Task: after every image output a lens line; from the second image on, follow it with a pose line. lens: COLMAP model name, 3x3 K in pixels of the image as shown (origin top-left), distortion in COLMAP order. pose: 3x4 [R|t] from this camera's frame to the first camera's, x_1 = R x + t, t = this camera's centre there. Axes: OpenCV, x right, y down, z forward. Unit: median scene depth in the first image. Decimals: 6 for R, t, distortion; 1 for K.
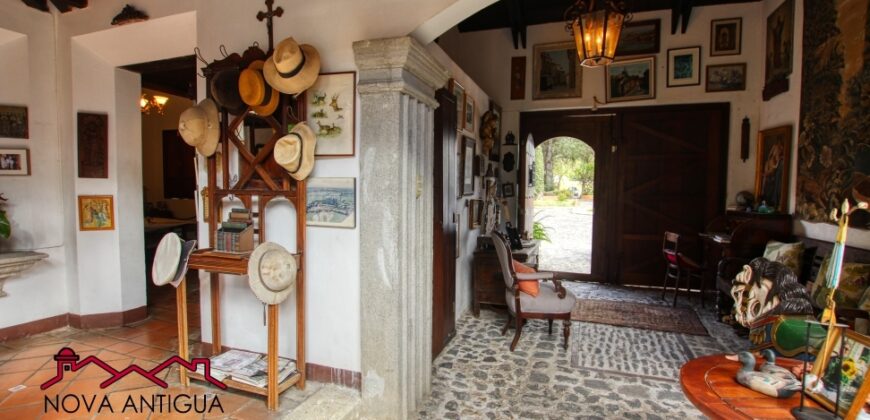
lens RADIAL K [[402.6, 0, 435.9], [0, 402.6, 210.0], [0, 0, 1]] dist [-0.034024, 0.001248]
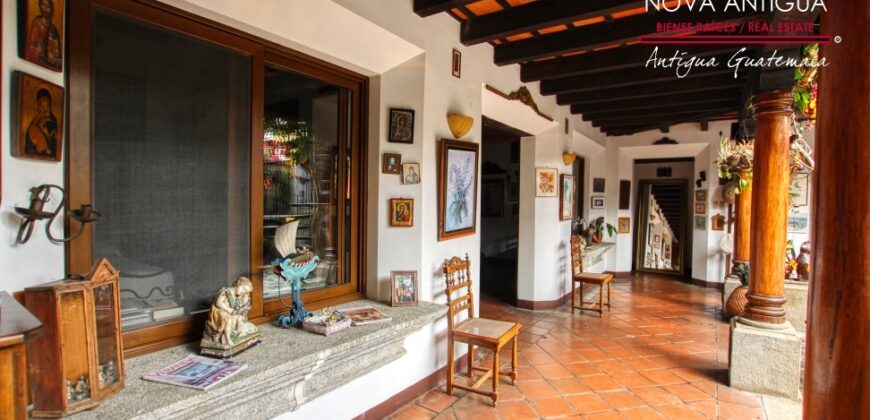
lens RADIAL K [[402.6, 0, 437.3], [0, 402.6, 211.0], [0, 0, 1]] dist [-0.034024, 0.001248]
pose [[0.967439, 0.009478, -0.252926, -2.050955], [-0.019883, 0.999056, -0.038613, 0.050237], [0.252322, 0.042384, 0.966715, -2.229758]]
